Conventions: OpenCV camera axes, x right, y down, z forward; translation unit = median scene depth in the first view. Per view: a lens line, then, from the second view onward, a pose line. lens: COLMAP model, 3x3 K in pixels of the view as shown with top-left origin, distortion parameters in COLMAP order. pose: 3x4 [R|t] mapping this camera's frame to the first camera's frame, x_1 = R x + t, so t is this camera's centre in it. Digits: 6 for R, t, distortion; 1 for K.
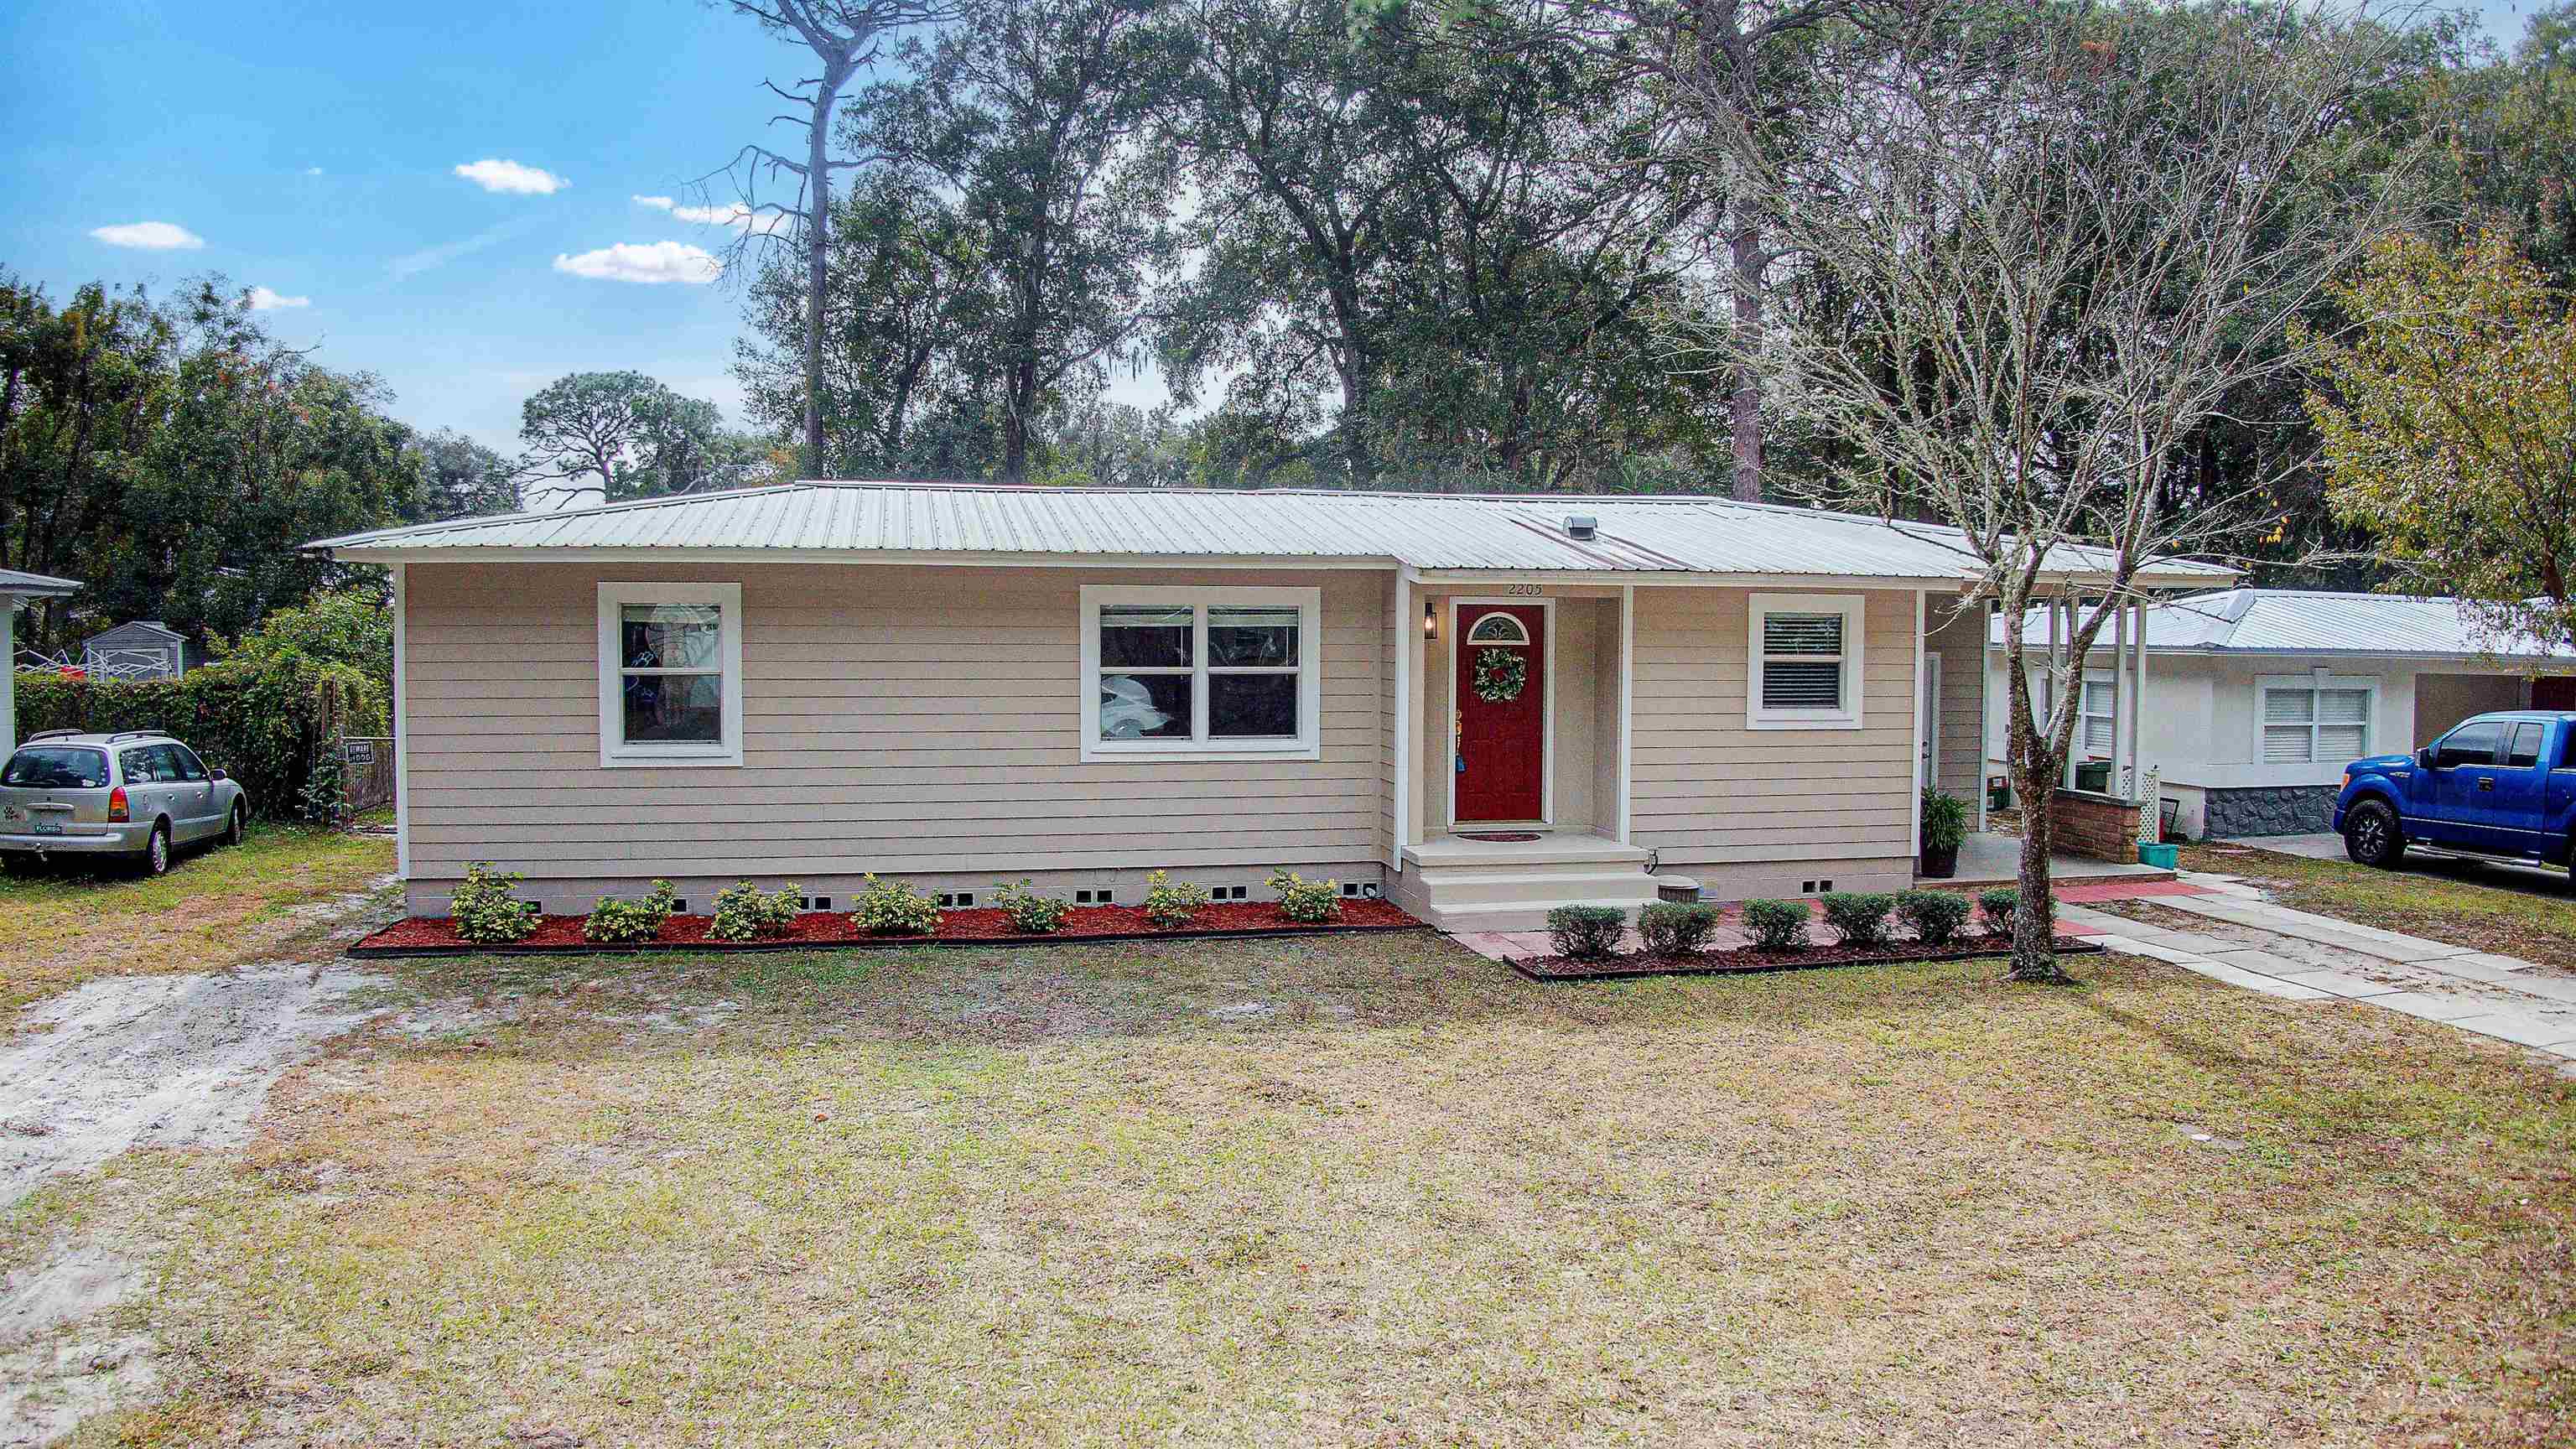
lens RADIAL K [[1785.8, 0, 1288.0], [0, 1785.8, 724.5], [0, 0, 1]] dist [-0.103113, -0.089825]
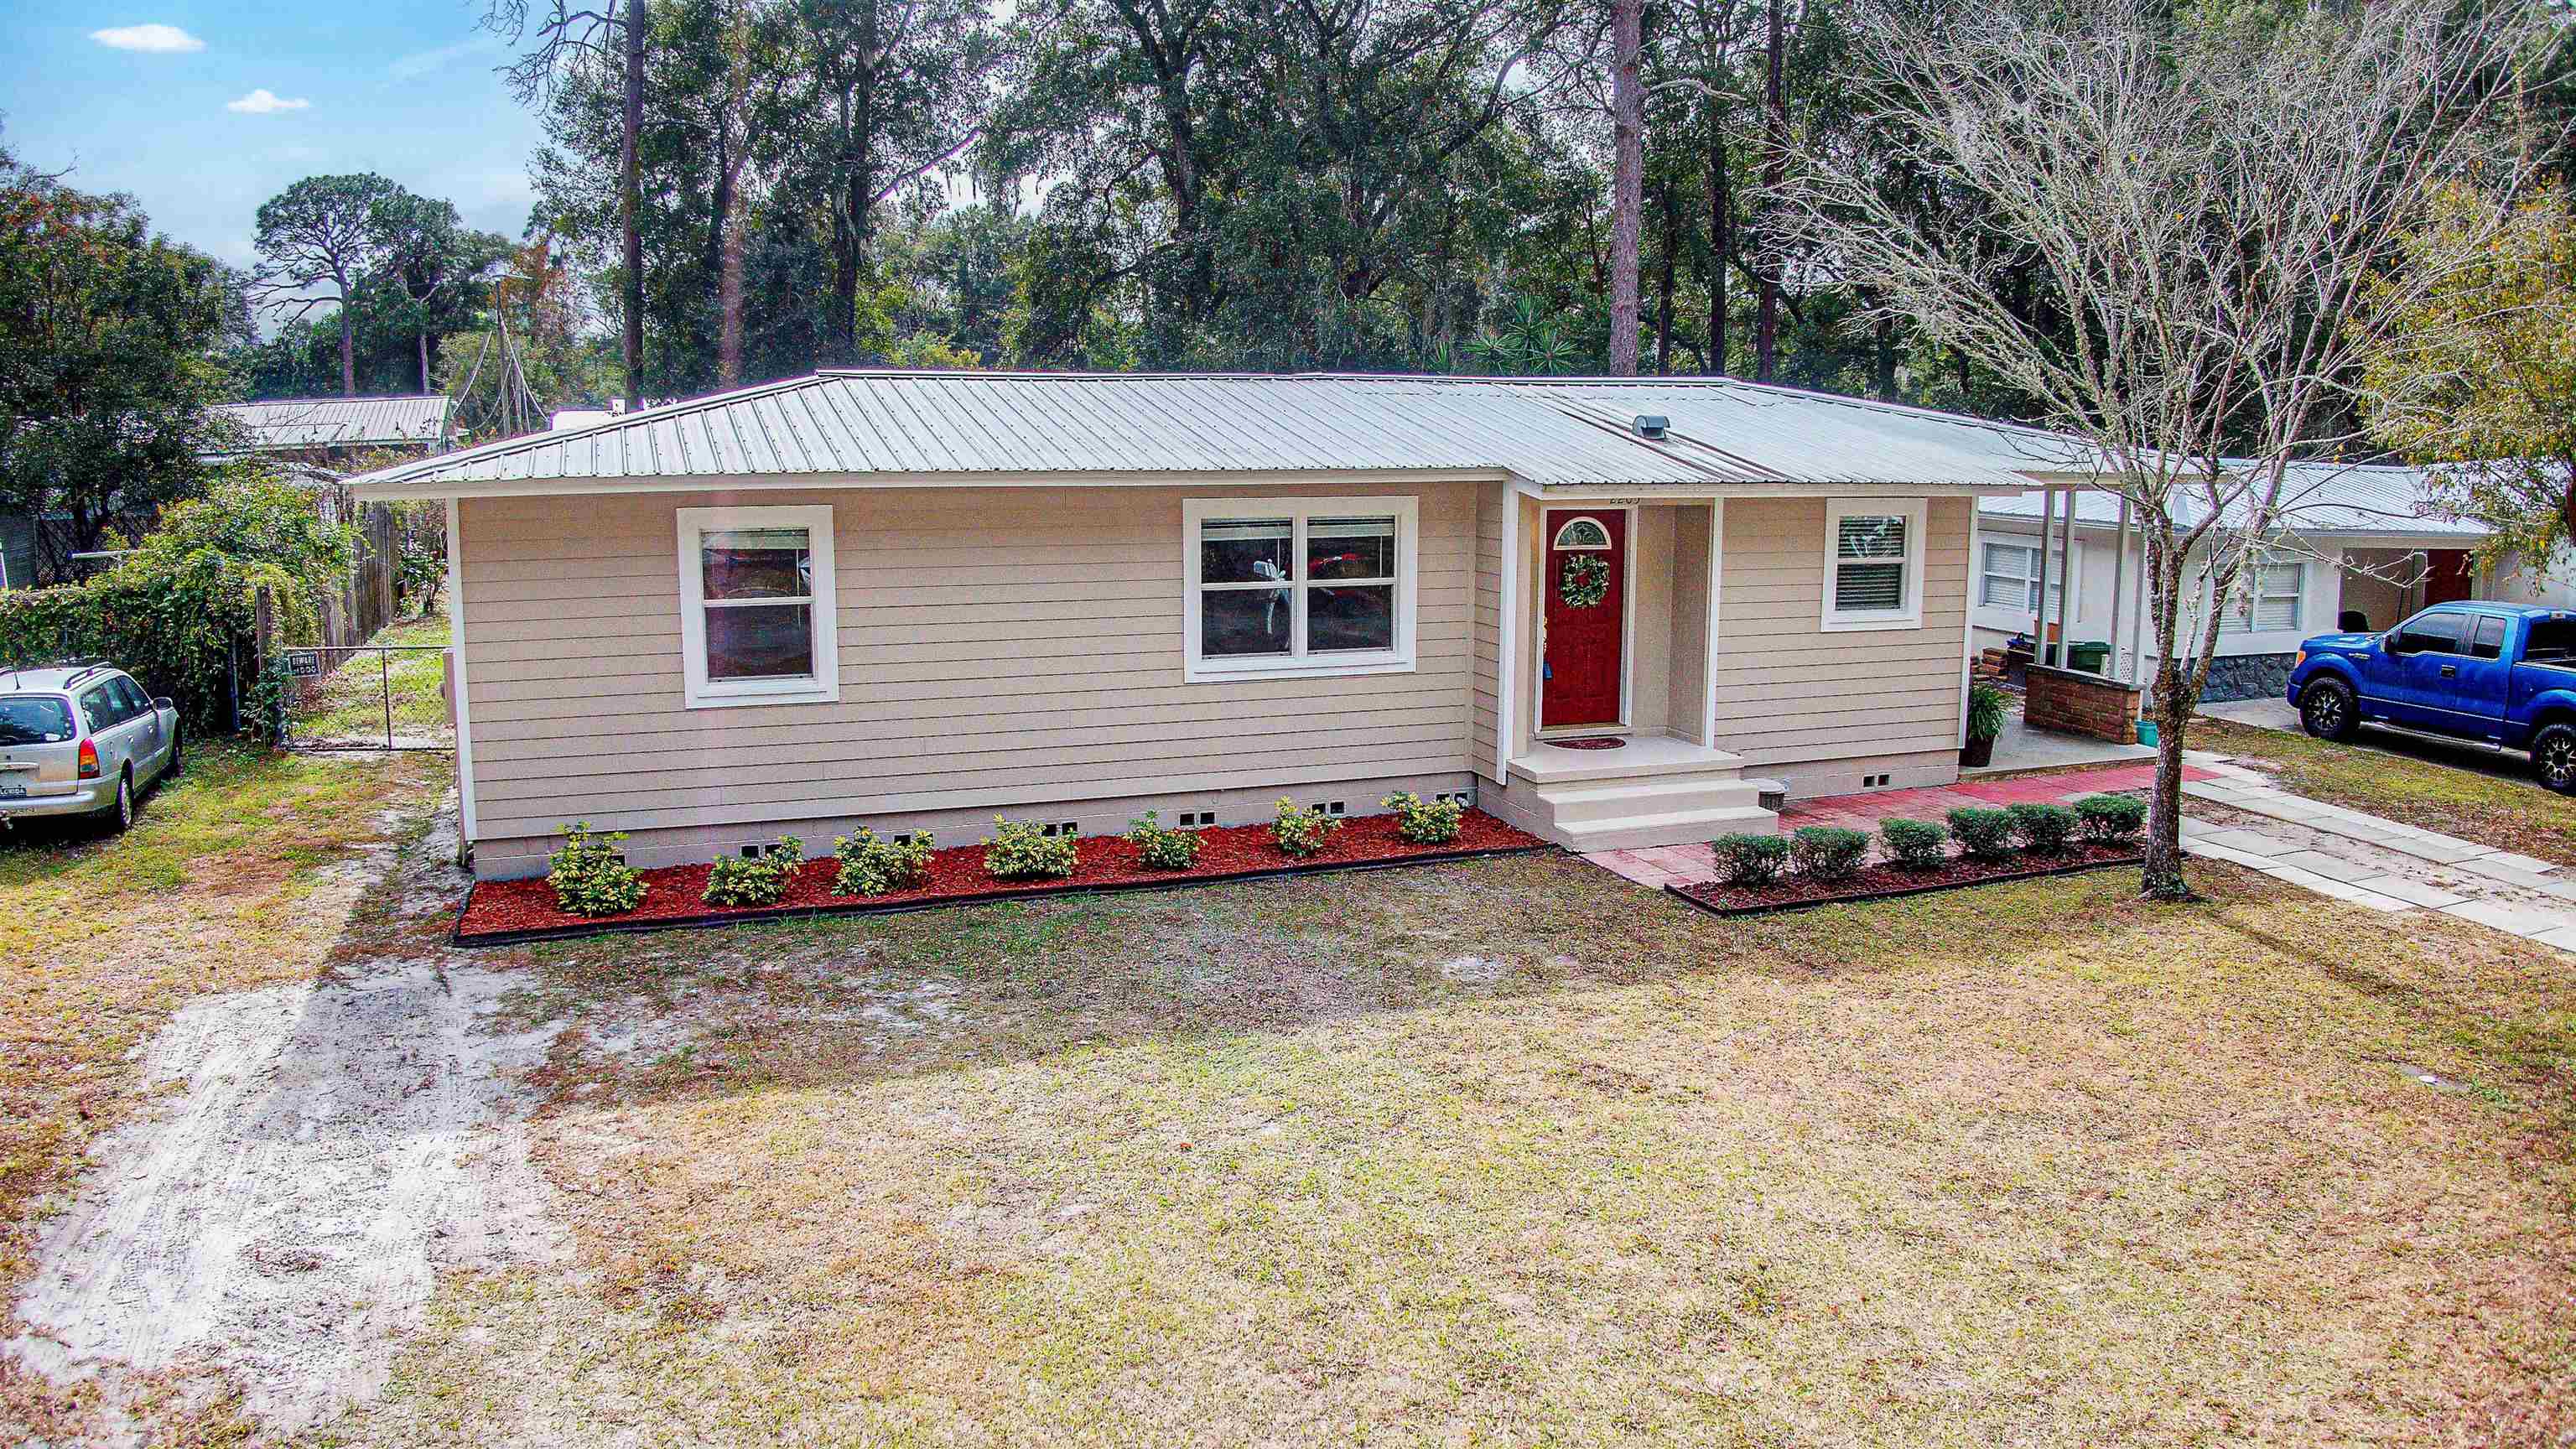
lens RADIAL K [[1785.8, 0, 1288.0], [0, 1785.8, 724.5], [0, 0, 1]] dist [-0.103113, -0.089825]
pose [[0.989256, -0.026268, 0.143812, -0.195098], [0.009354, 0.993082, 0.117051, -0.067258], [-0.145892, -0.114448, 0.982658, 0.038850]]
